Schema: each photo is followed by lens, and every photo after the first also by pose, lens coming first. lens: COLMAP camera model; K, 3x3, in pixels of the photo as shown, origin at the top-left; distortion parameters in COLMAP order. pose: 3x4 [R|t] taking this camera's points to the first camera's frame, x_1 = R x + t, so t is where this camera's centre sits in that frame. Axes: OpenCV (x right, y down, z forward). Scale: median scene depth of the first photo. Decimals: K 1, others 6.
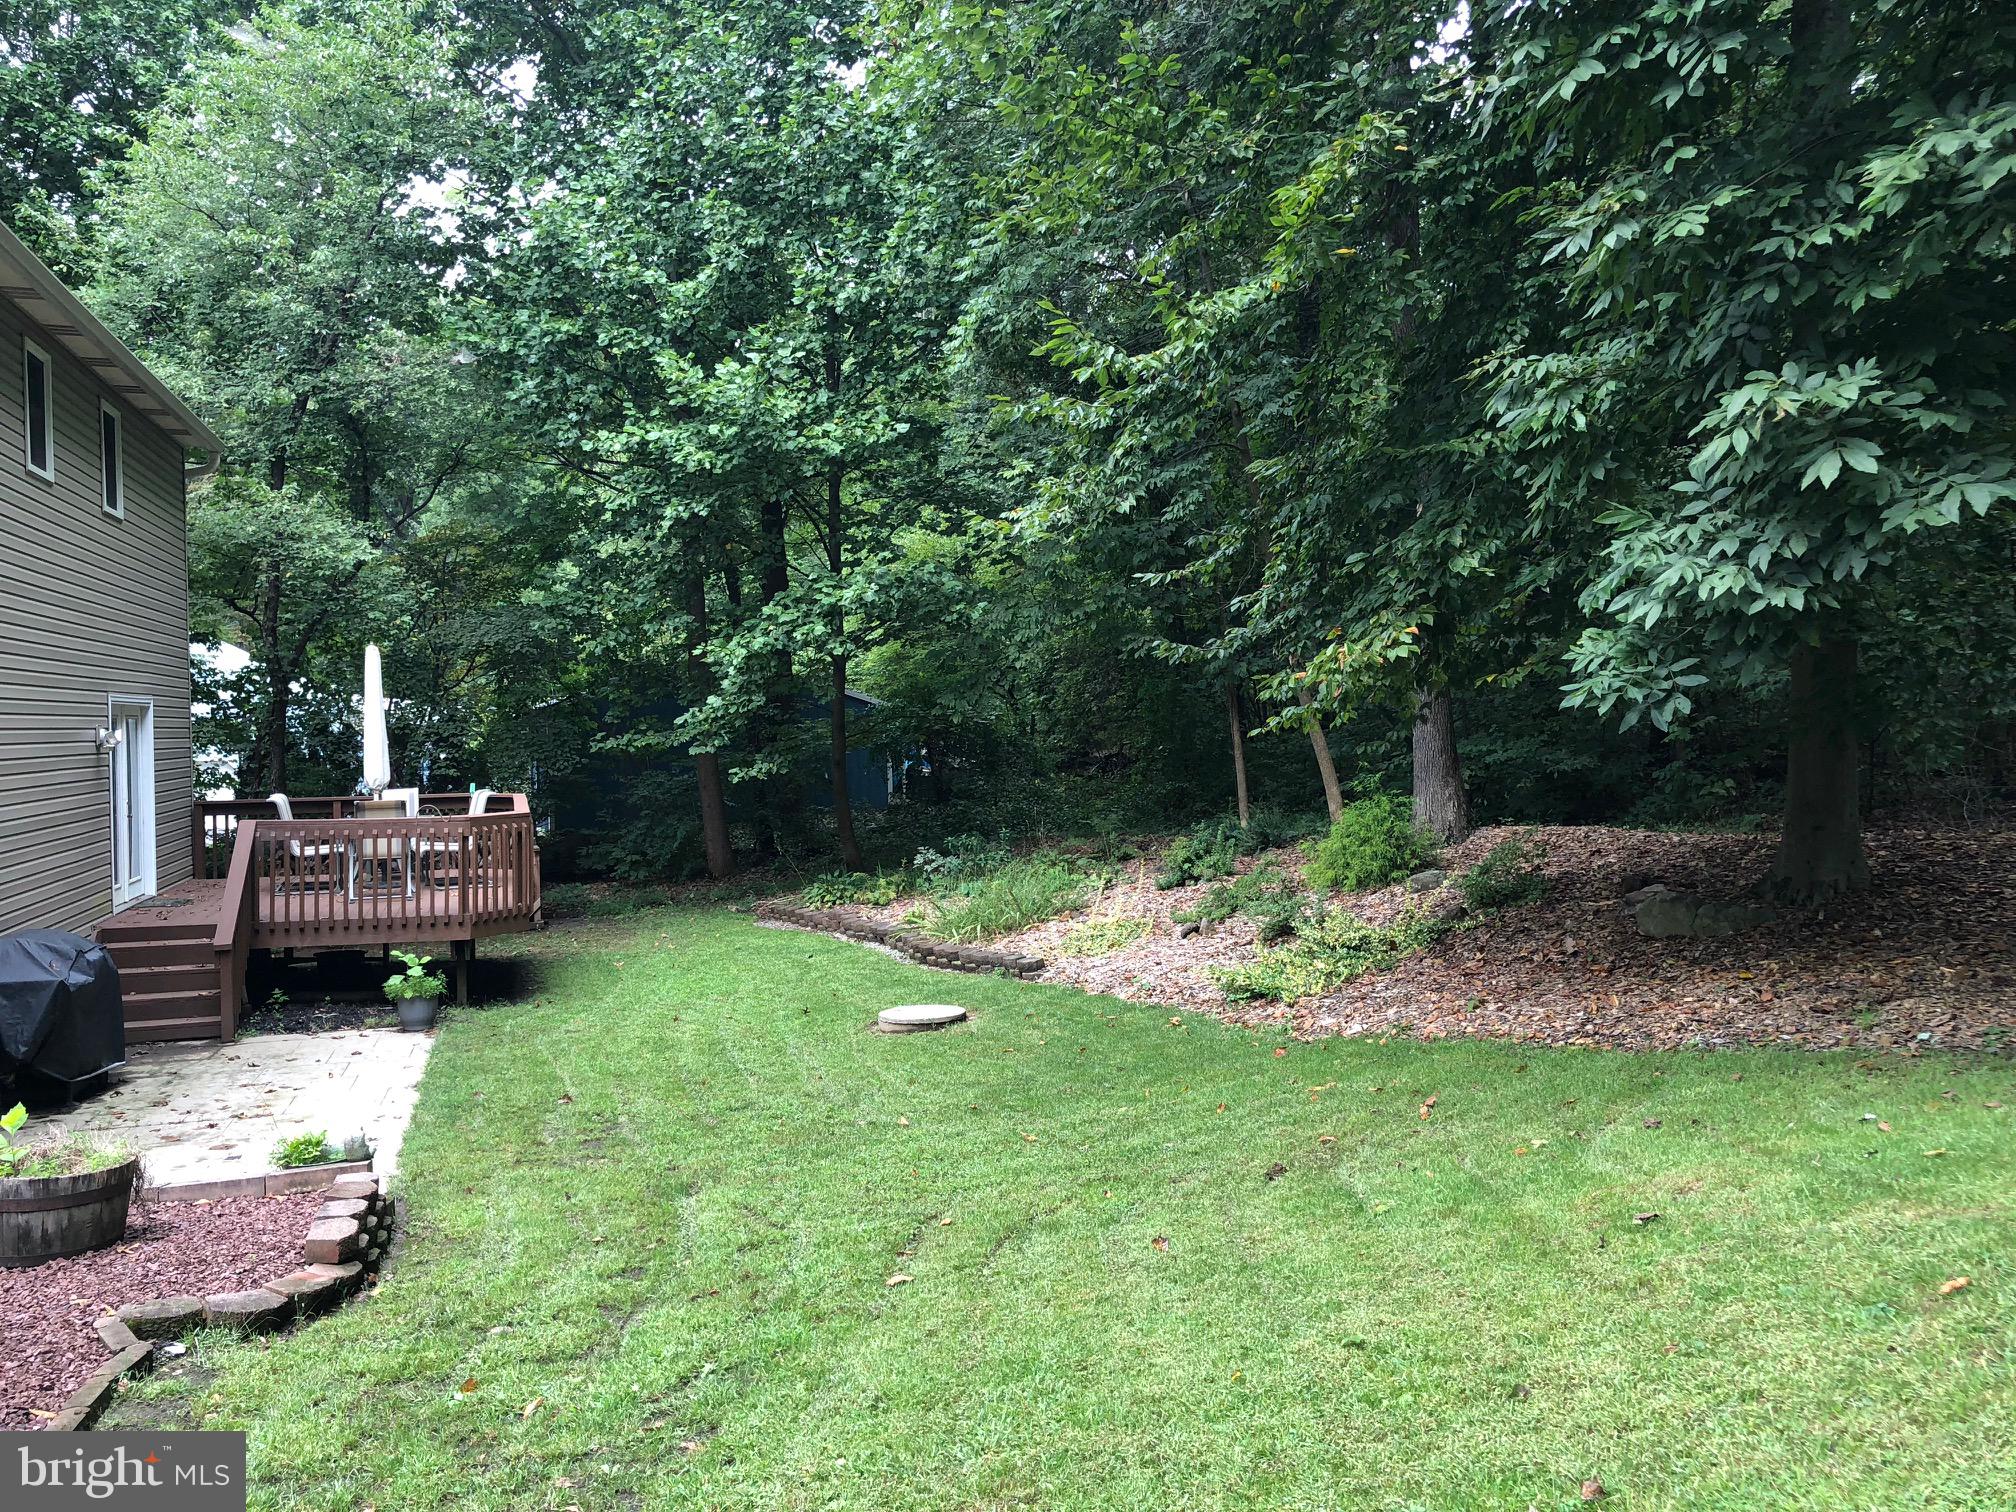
lens RADIAL K [[1678.8, 0, 1039.2], [0, 1678.8, 734.1], [0, 0, 1]] dist [0.041180, -0.053125]
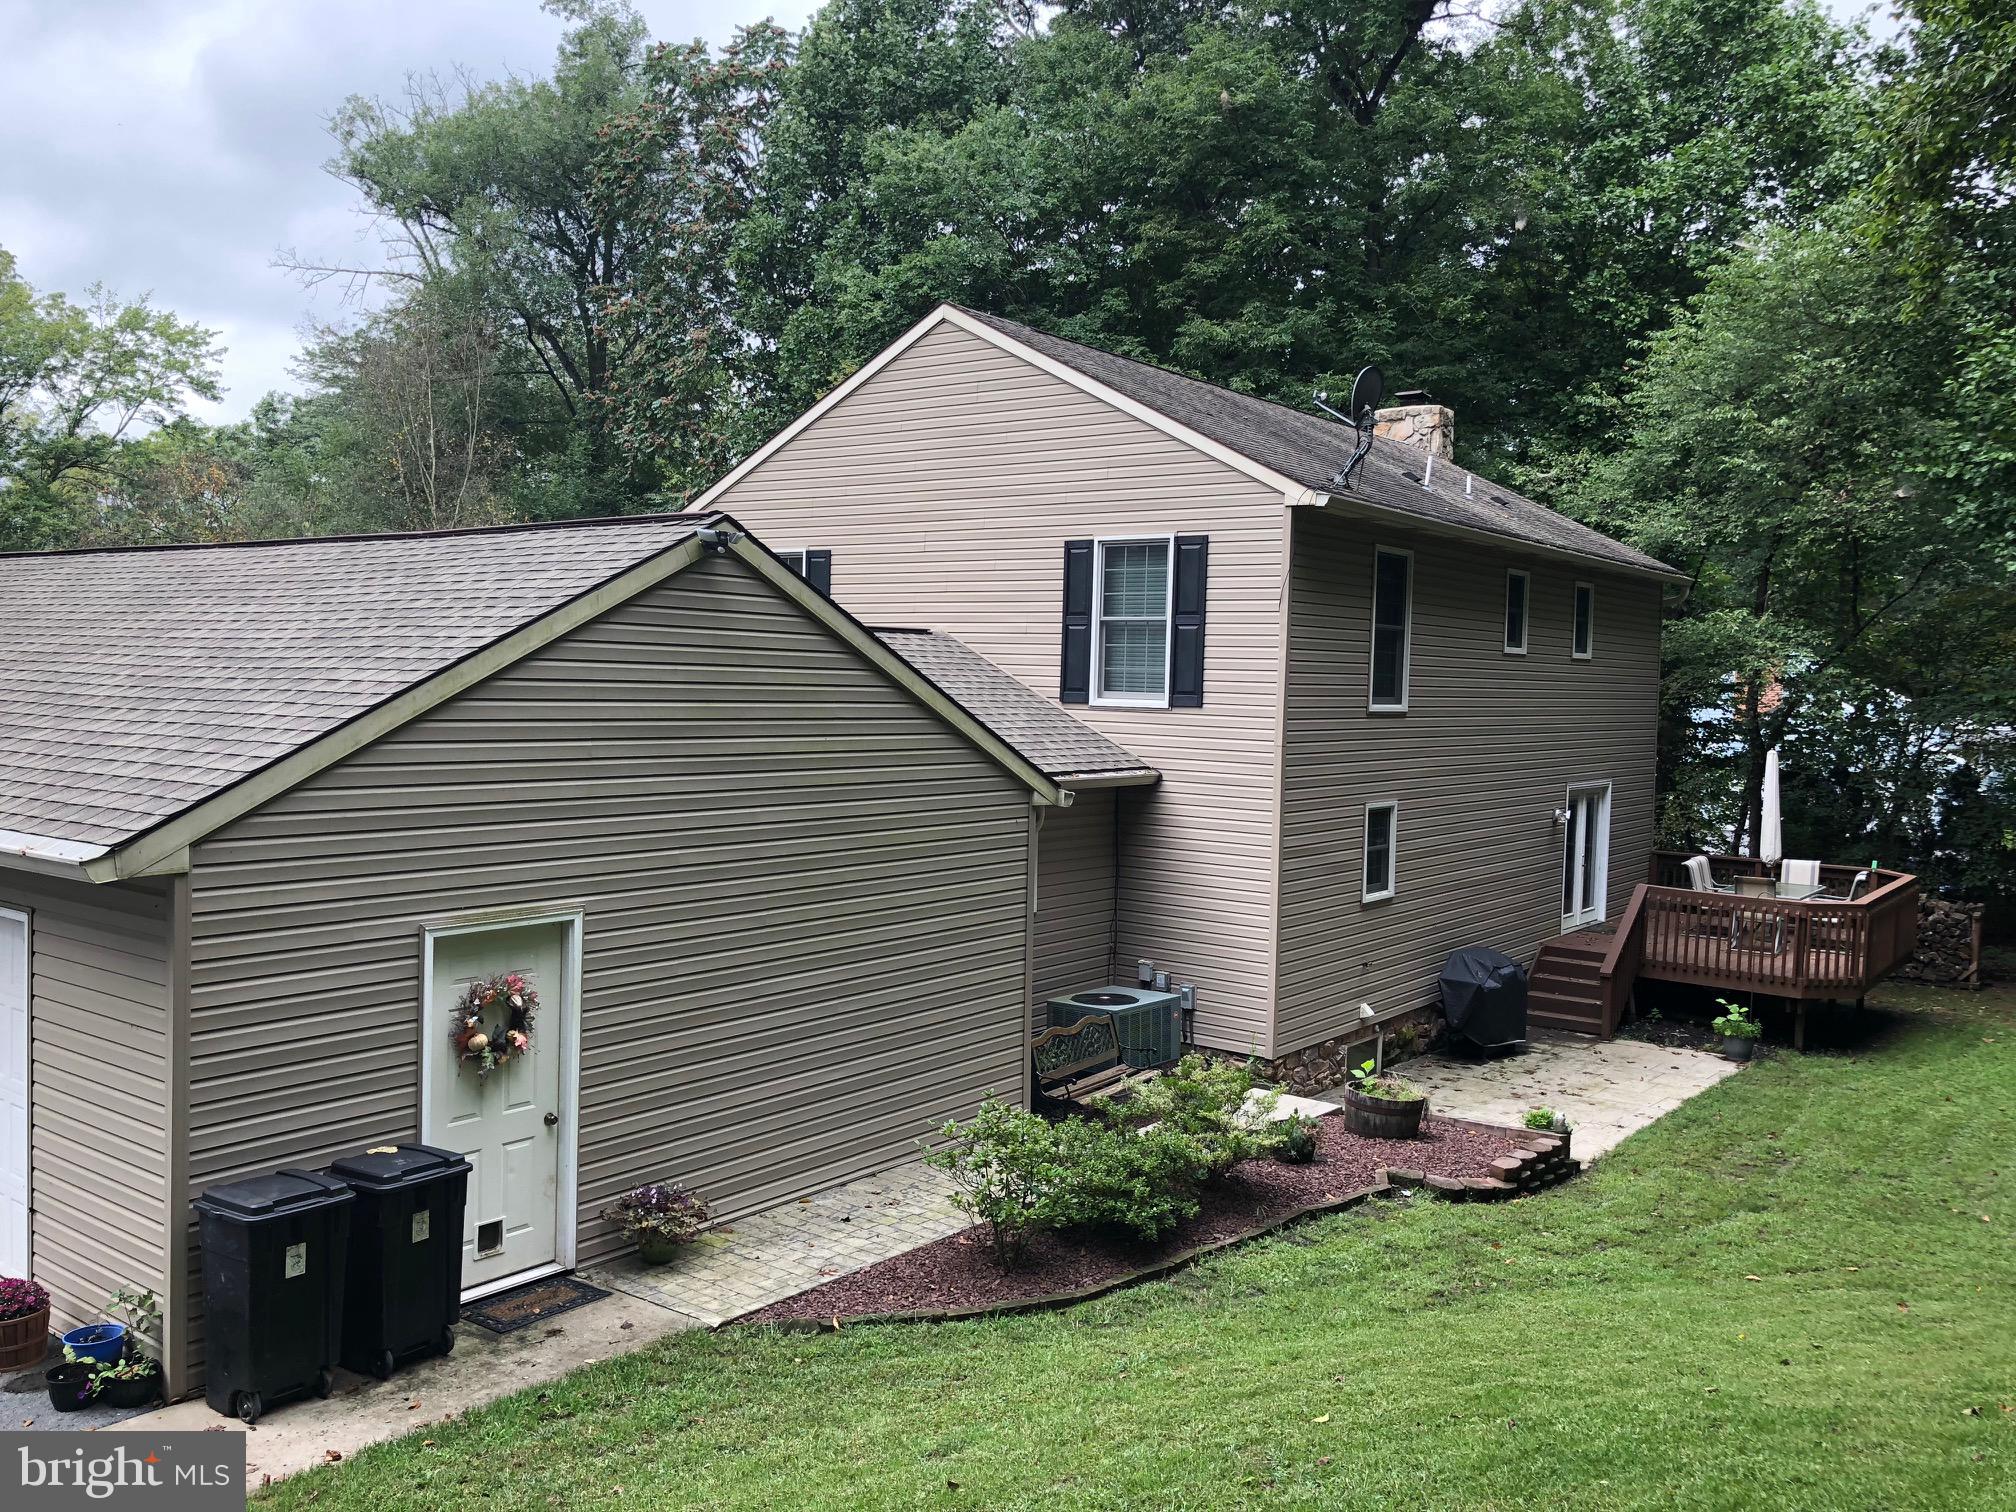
lens RADIAL K [[1656.4, 0, 974.8], [0, 1656.4, 743.7], [0, 0, 1]] dist [0.010412, 0.010380]
pose [[0.576659, 0.063494, -0.814514, 0.281541], [-0.045408, 0.997925, 0.045644, -0.089501], [0.815722, 0.010665, 0.578346, -0.215451]]
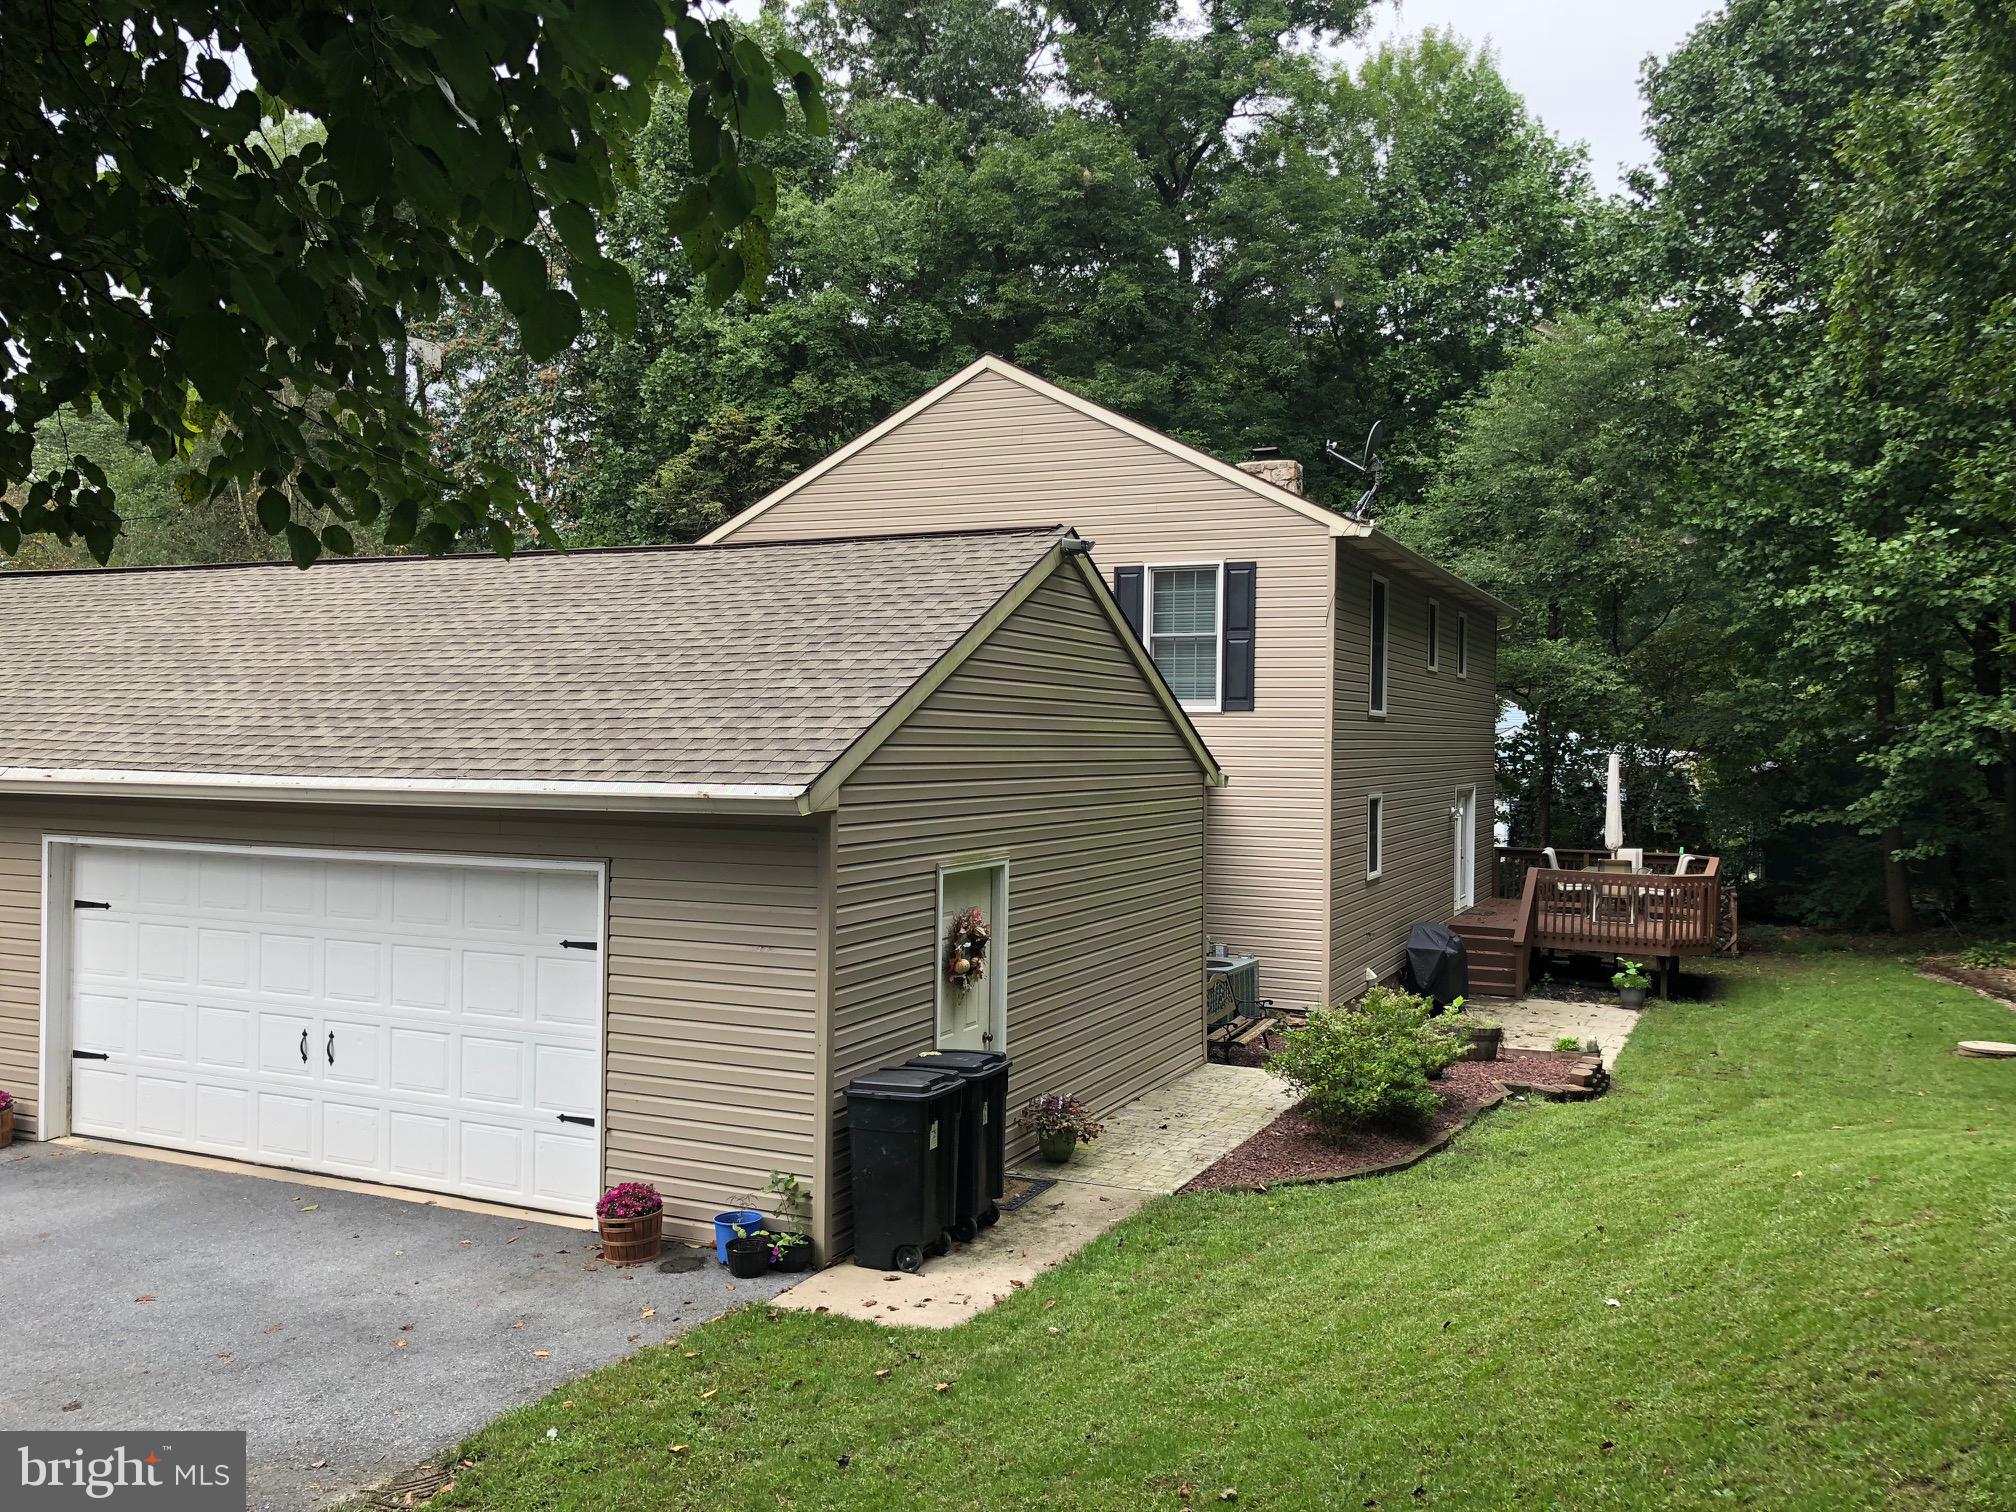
lens RADIAL K [[1651.6, 0, 1001.1], [0, 1651.6, 745.9], [0, 0, 1]] dist [0.017689, -0.006872]
pose [[0.742376, 0.029854, -0.669318, 0.191201], [-0.034031, 0.999397, 0.006831, -0.052752], [0.669118, 0.017707, 0.742945, -0.472027]]
